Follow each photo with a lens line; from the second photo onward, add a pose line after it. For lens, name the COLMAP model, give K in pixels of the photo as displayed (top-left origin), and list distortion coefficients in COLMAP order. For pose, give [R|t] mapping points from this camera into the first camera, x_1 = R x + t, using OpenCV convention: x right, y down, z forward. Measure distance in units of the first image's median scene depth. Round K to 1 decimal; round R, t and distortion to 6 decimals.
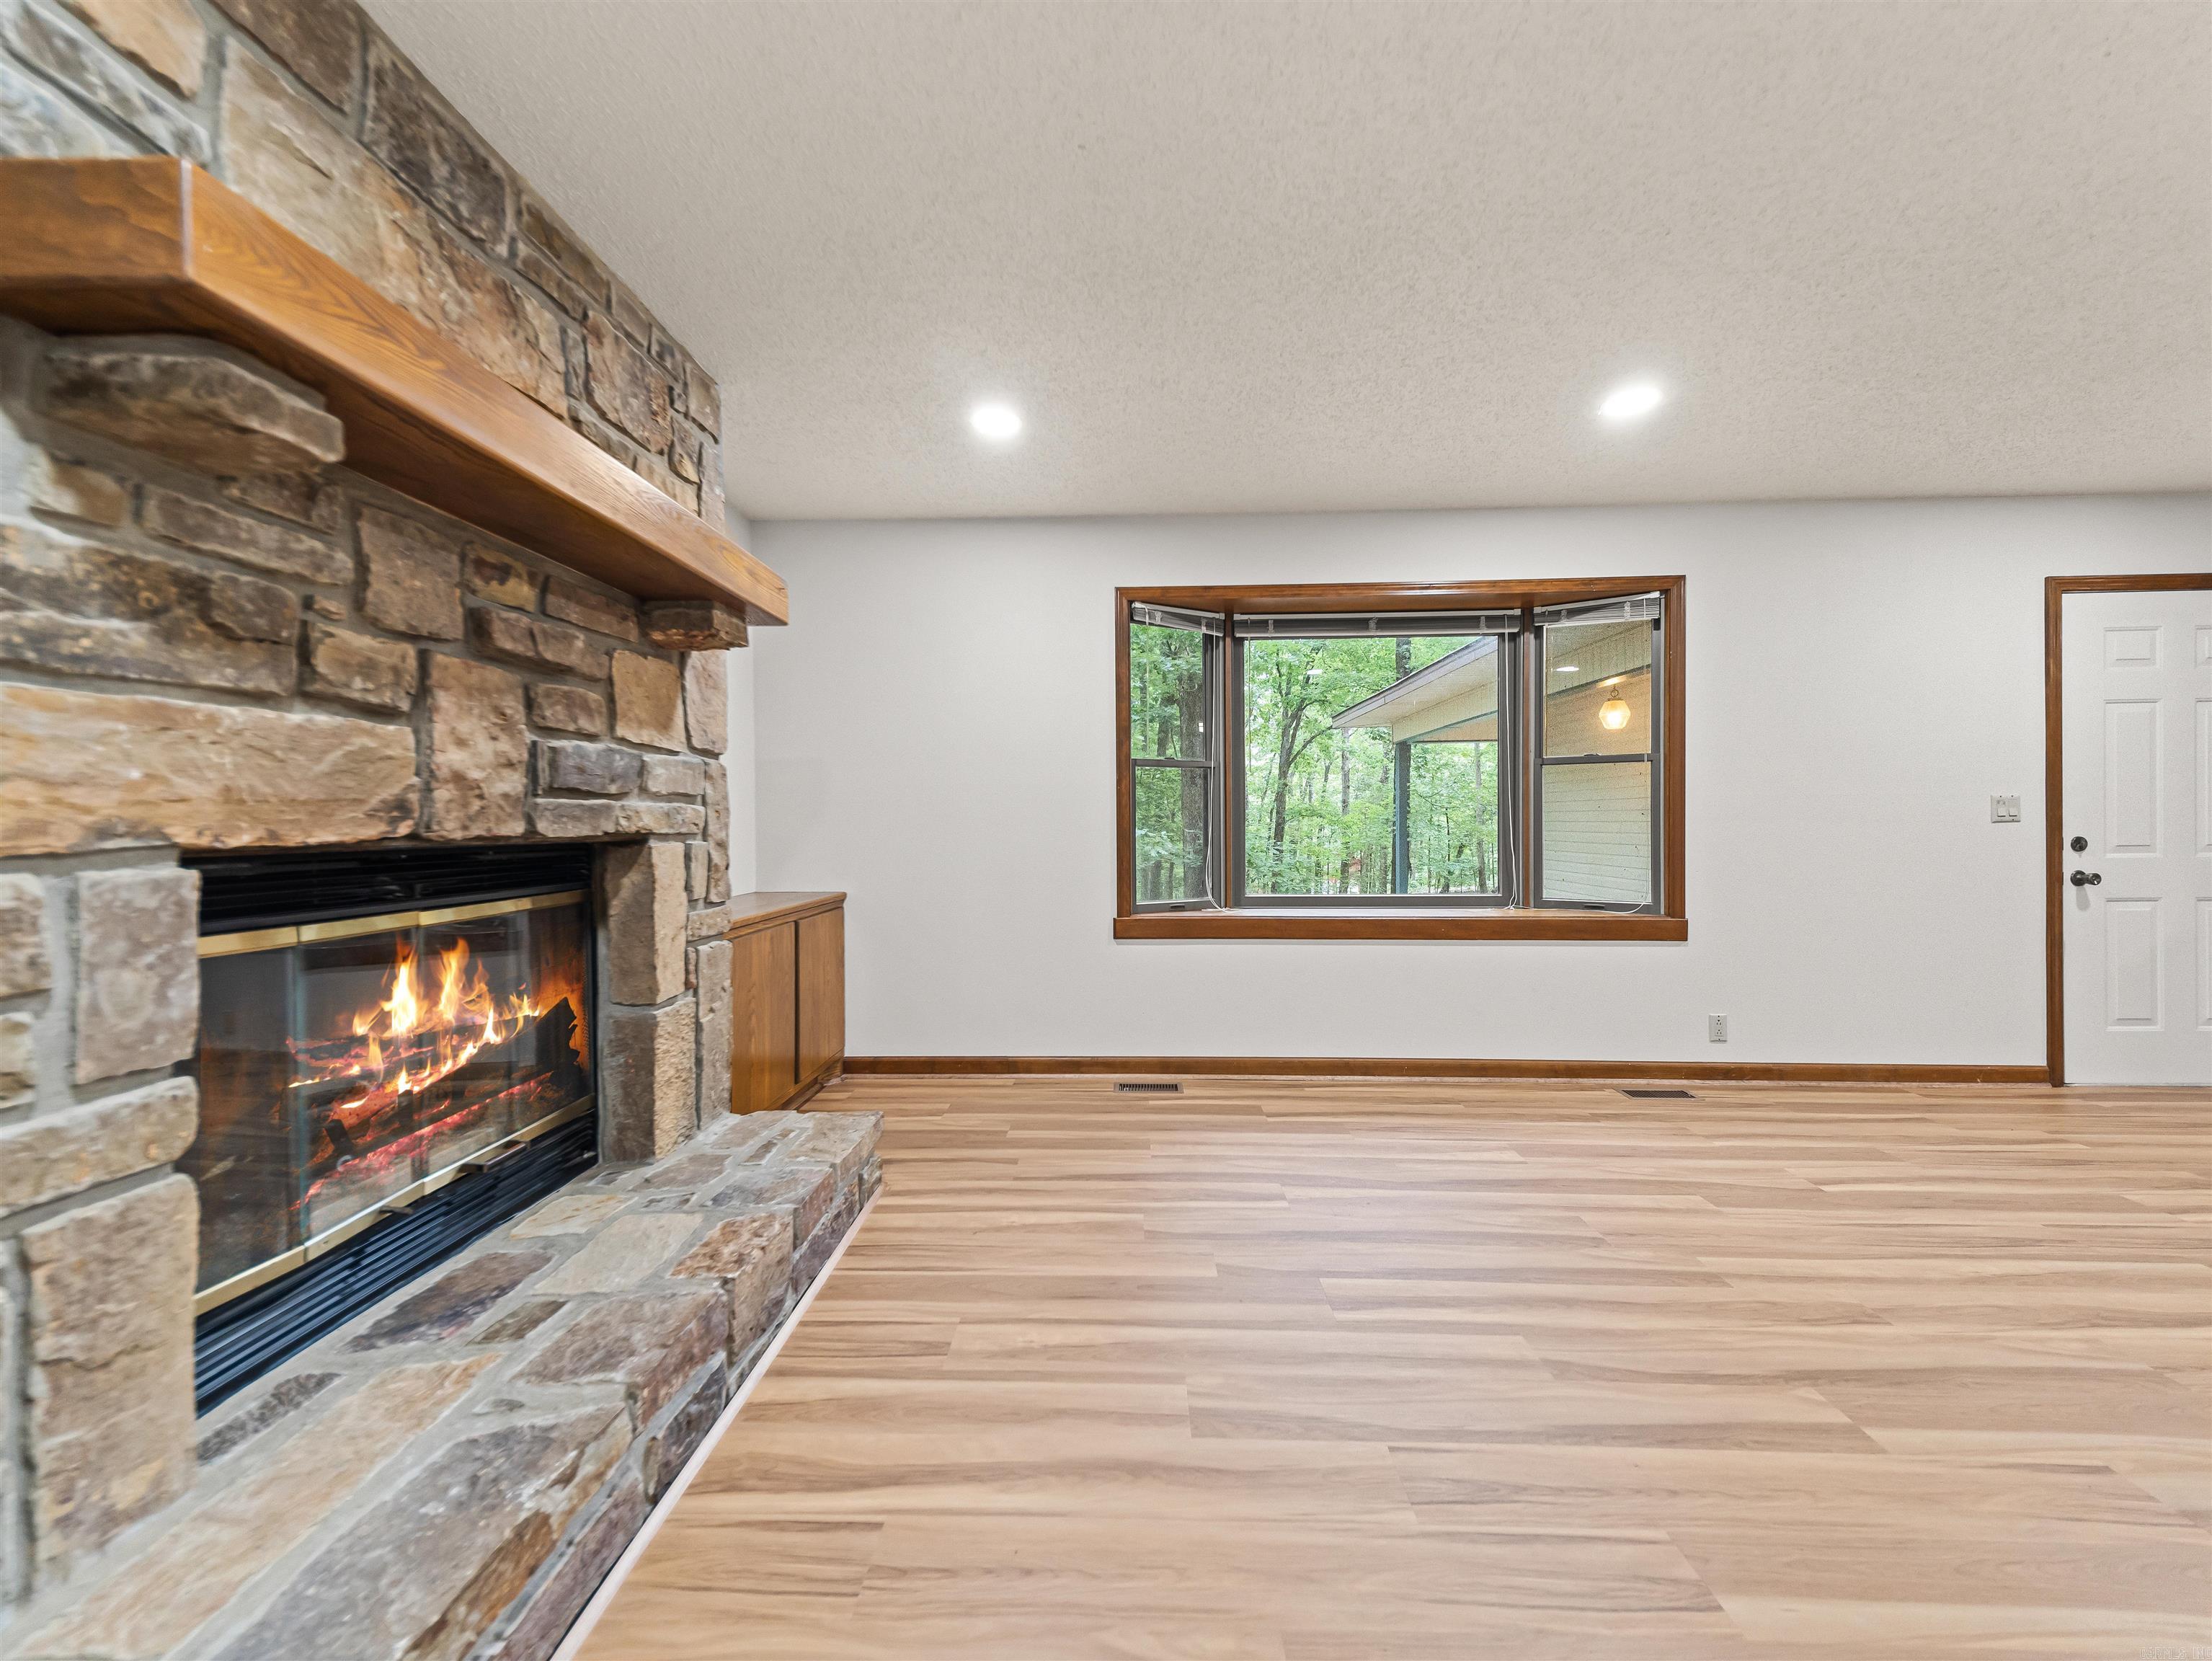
lens RADIAL K [[851.7, 0, 1121.4], [0, 851.7, 825.9], [0, 0, 1]] dist [0.024341, -0.008235]
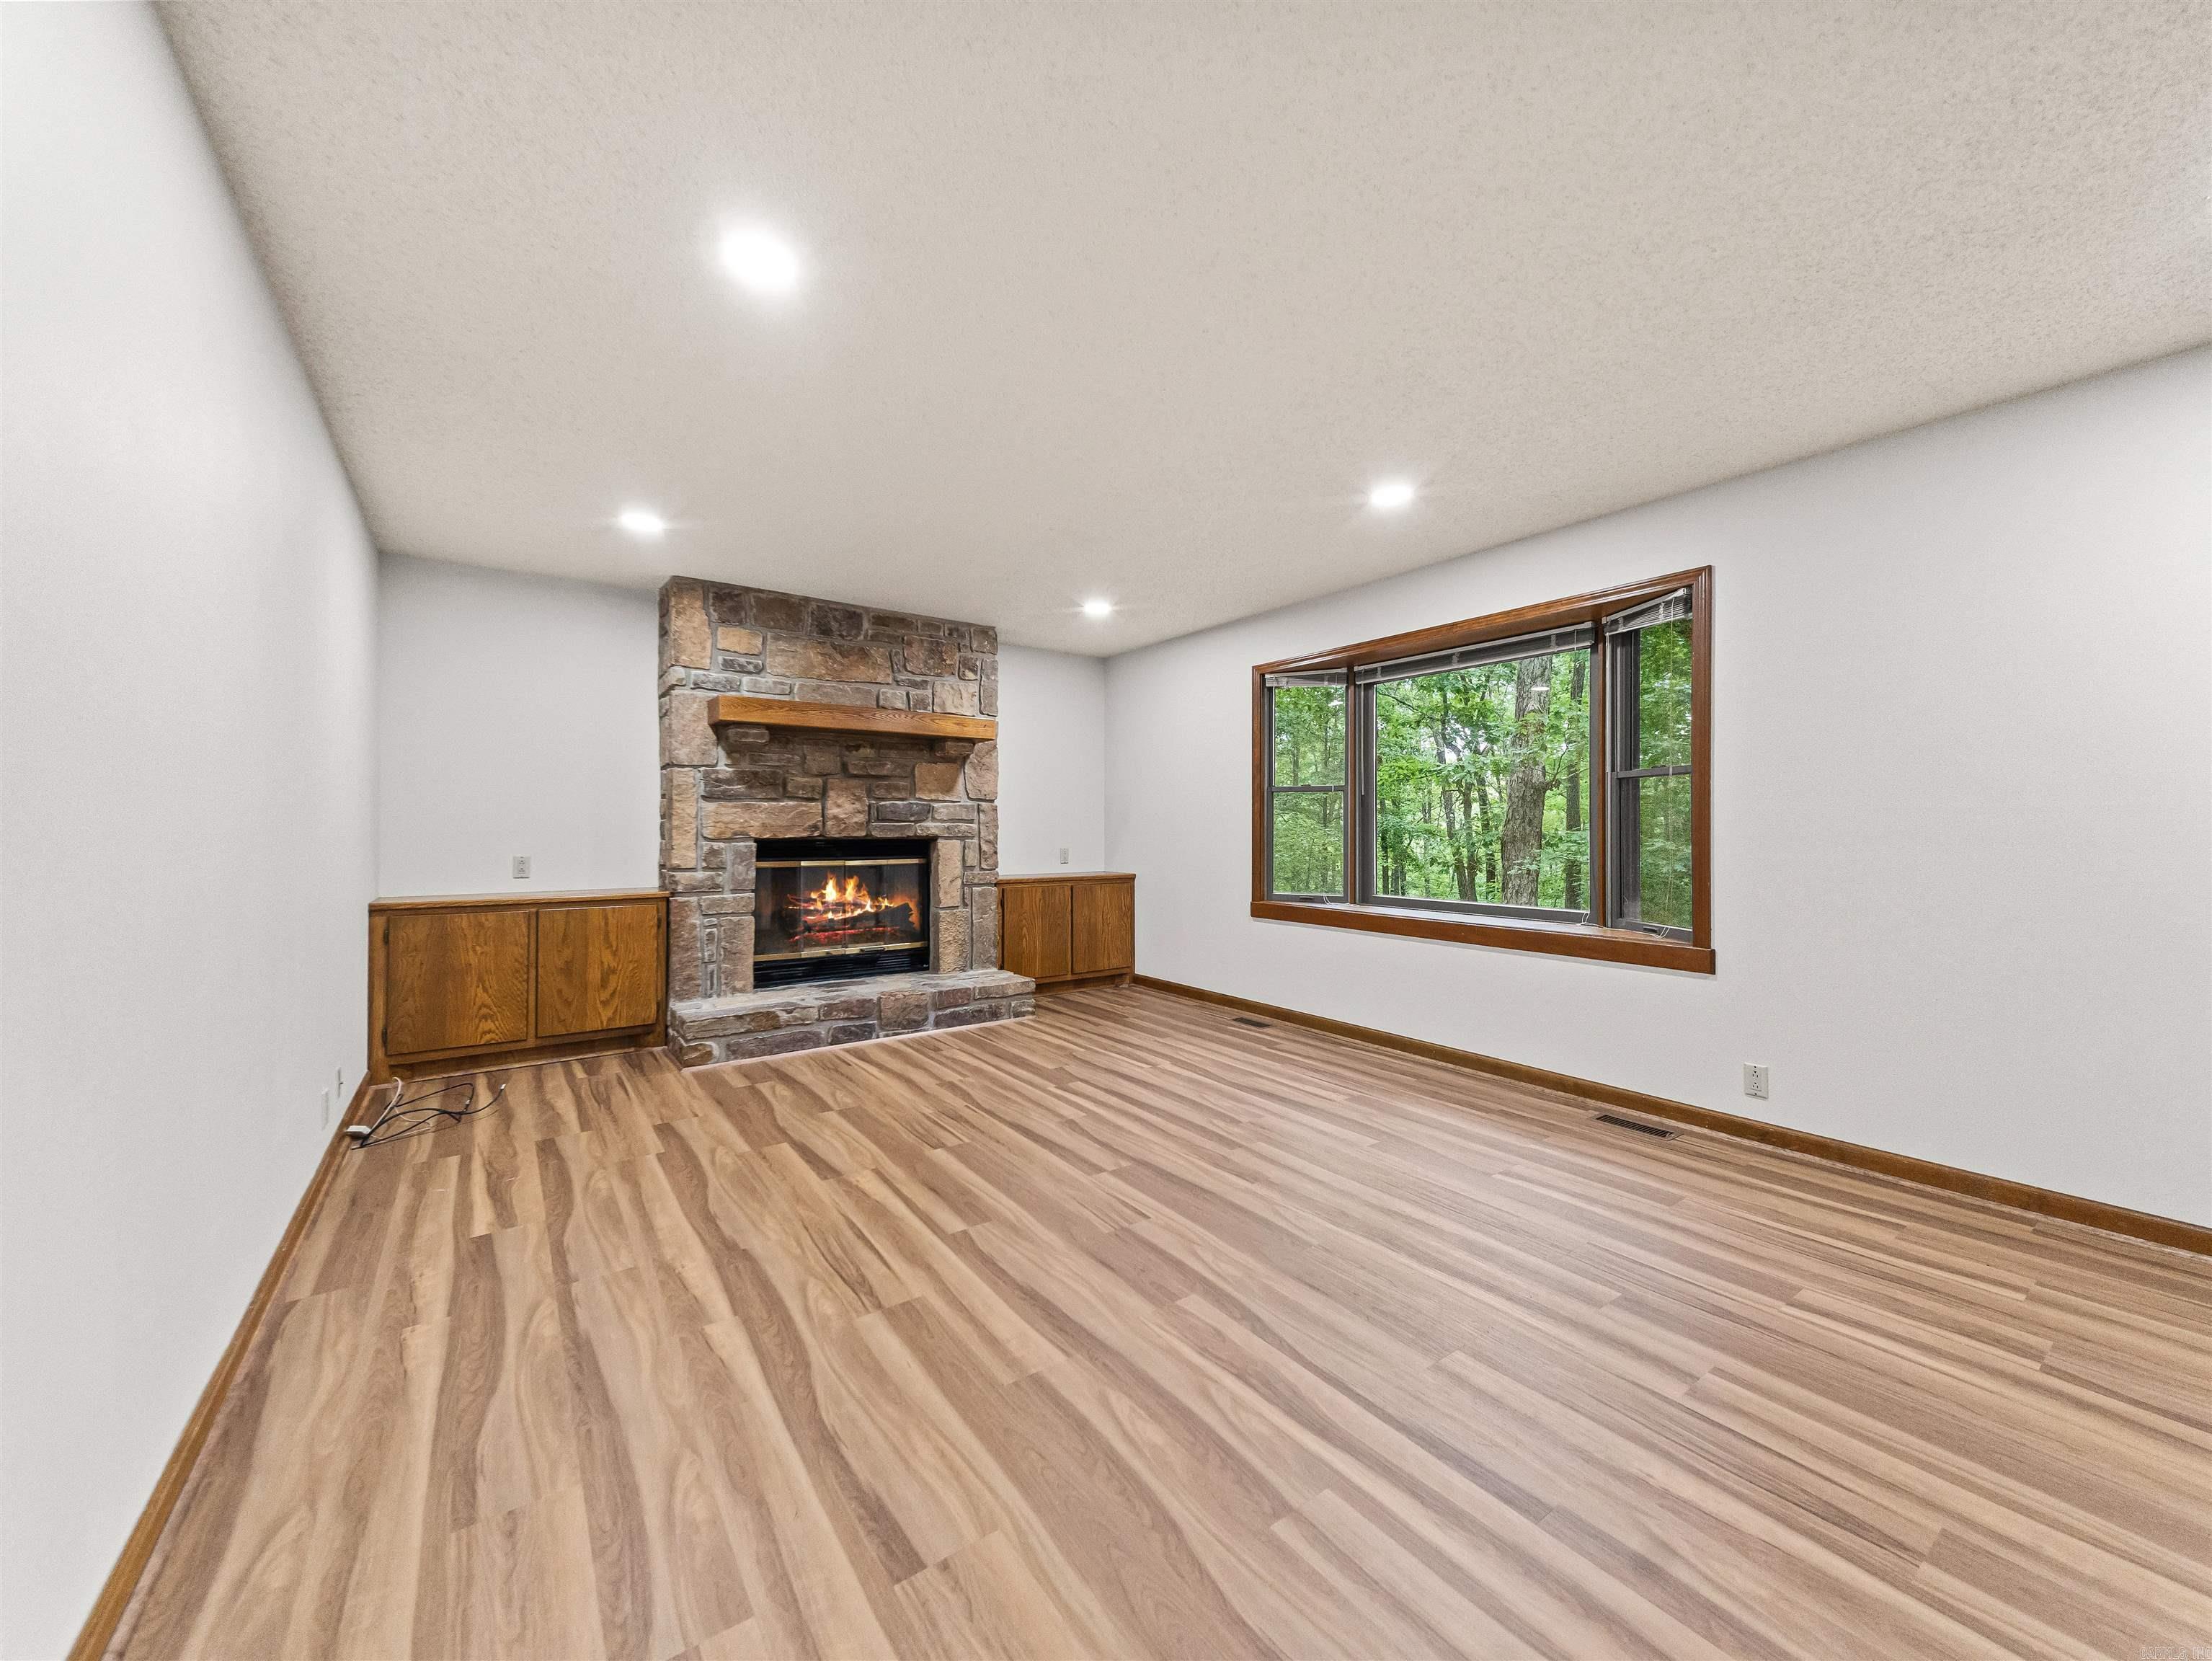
lens RADIAL K [[851.7, 0, 1111.7], [0, 851.7, 825.8], [0, 0, 1]] dist [0.024341, -0.008235]
pose [[0.606321, 0.004199, -0.795209, 1.892500], [-0.009039, 0.999958, -0.001612, -0.024525], [0.795168, 0.008165, 0.606334, -0.070677]]
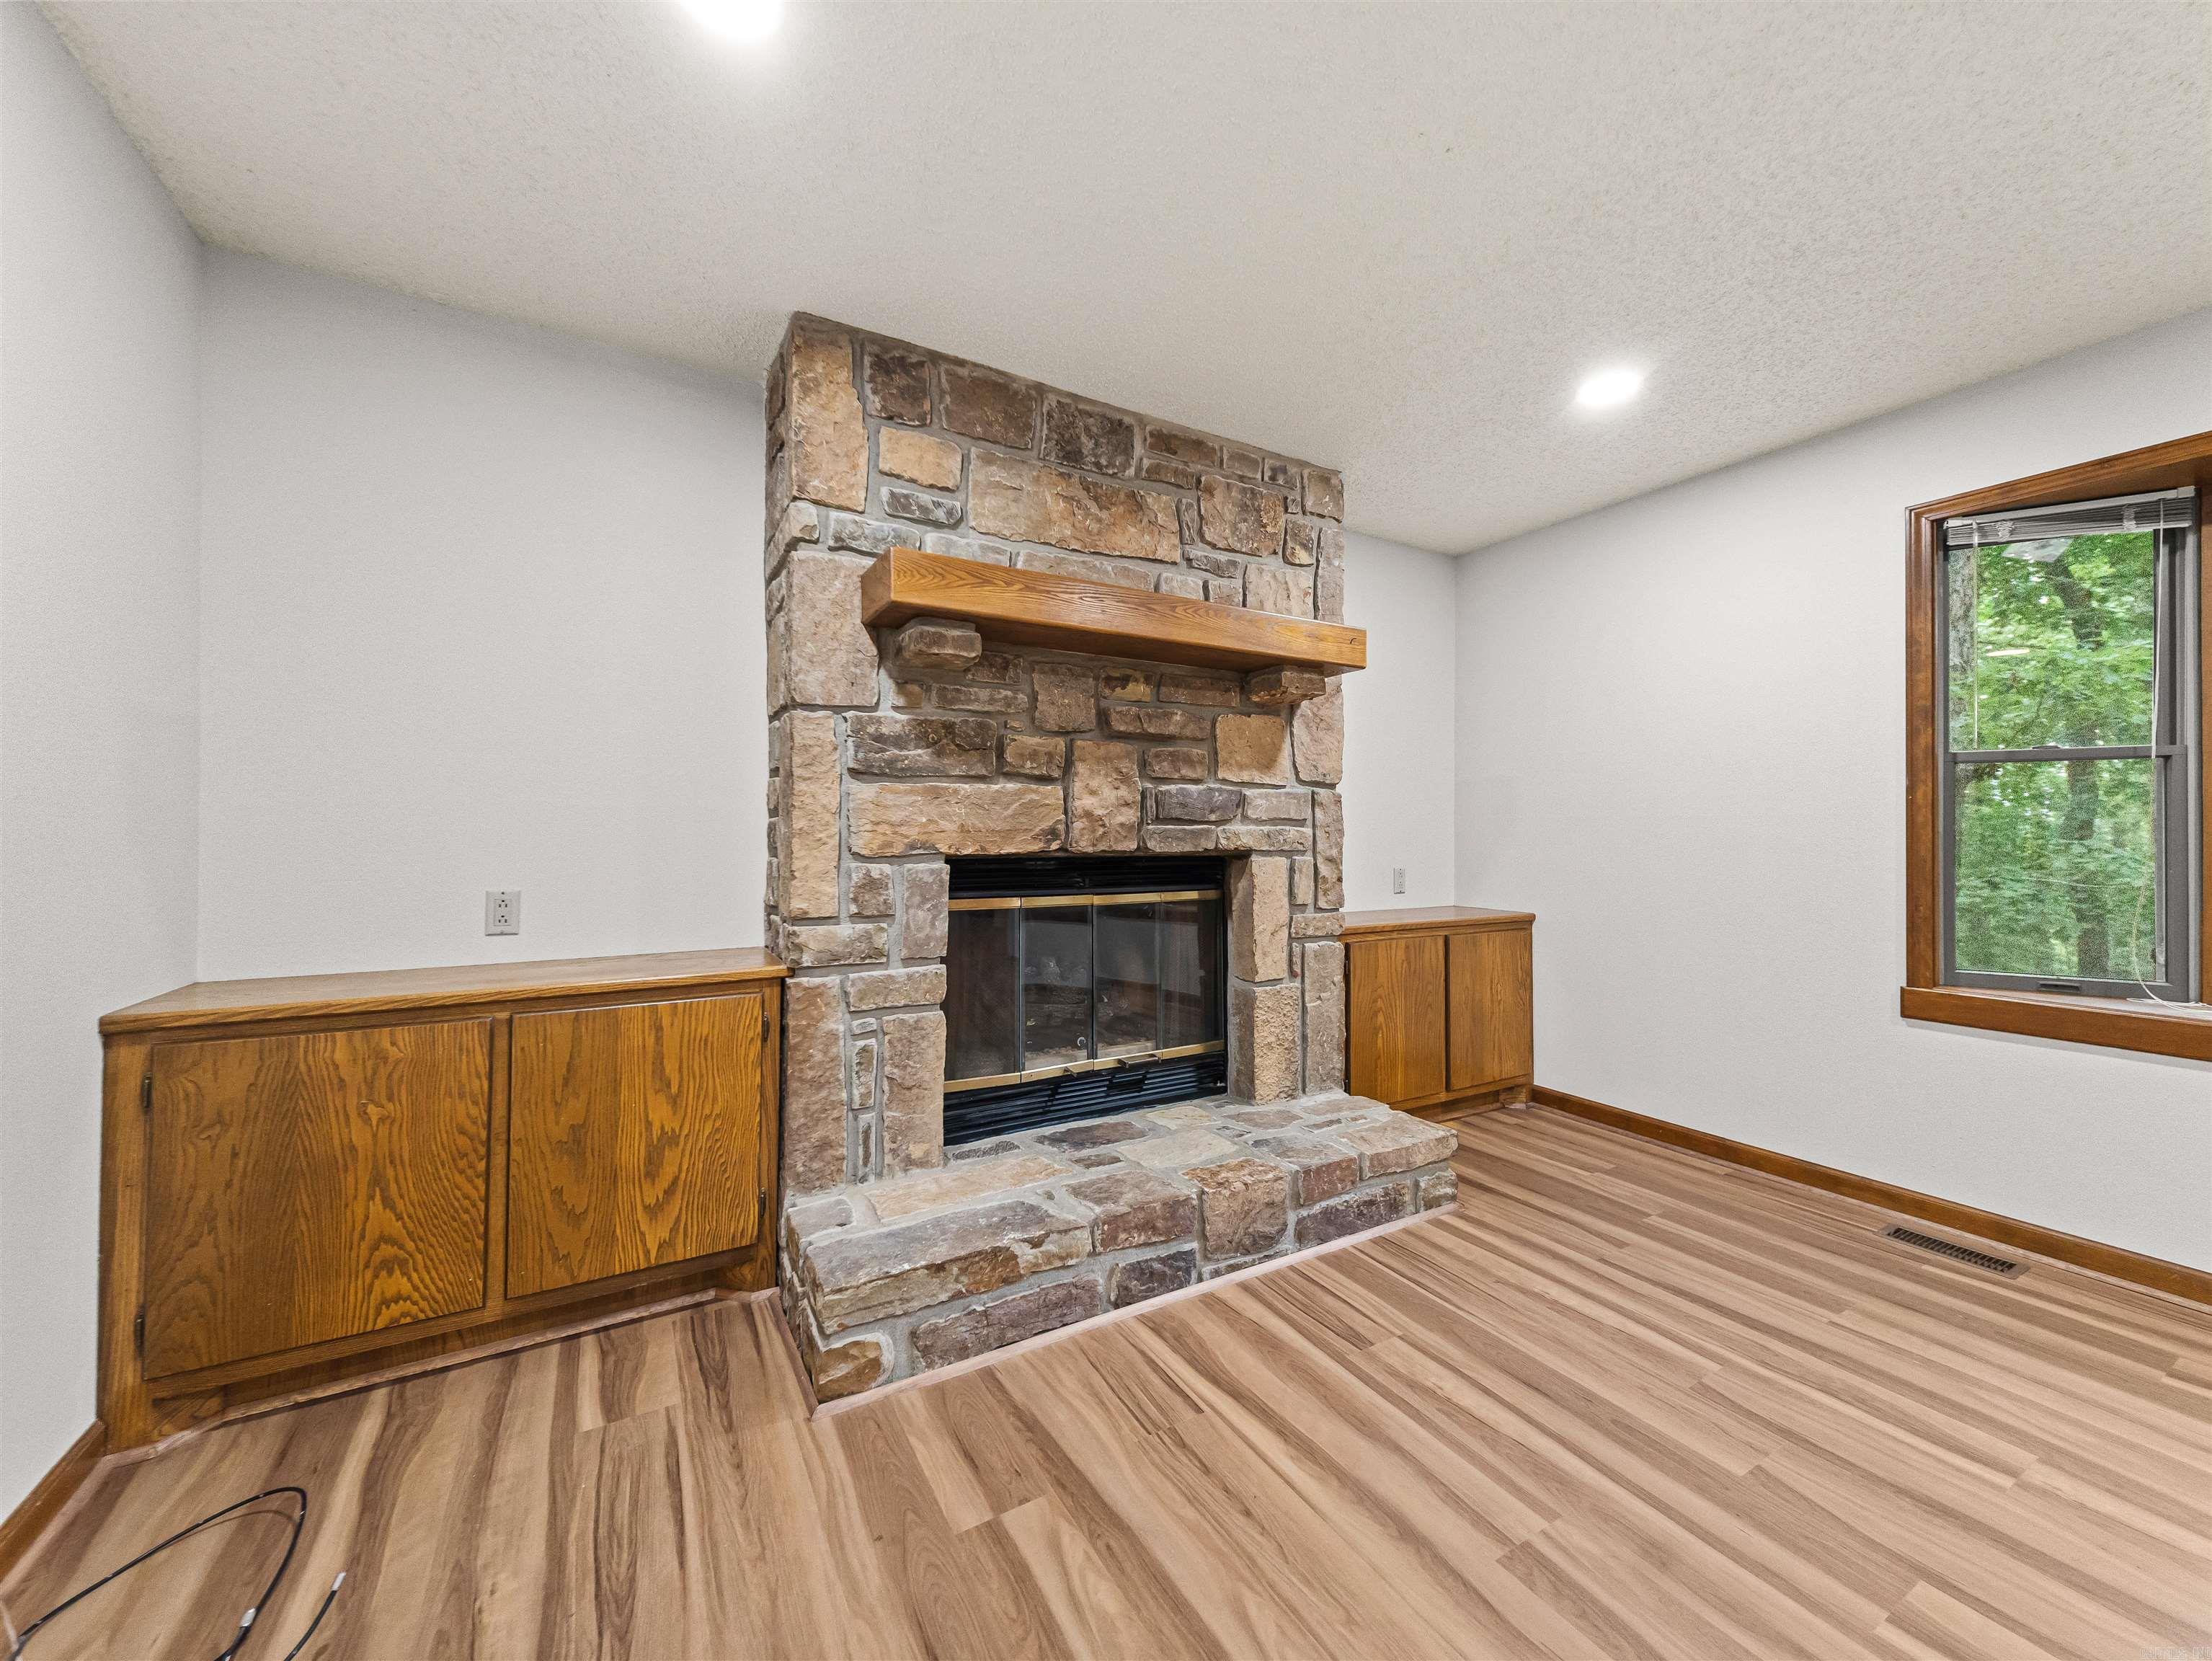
lens RADIAL K [[851.7, 0, 1102.3], [0, 851.7, 824.9], [0, 0, 1]] dist [0.024341, -0.008235]
pose [[0.515000, 0.000860, -0.857190, 0.508947], [-0.011905, 0.999910, -0.006149, -0.021777], [0.857108, 0.013372, 0.514964, 0.159178]]
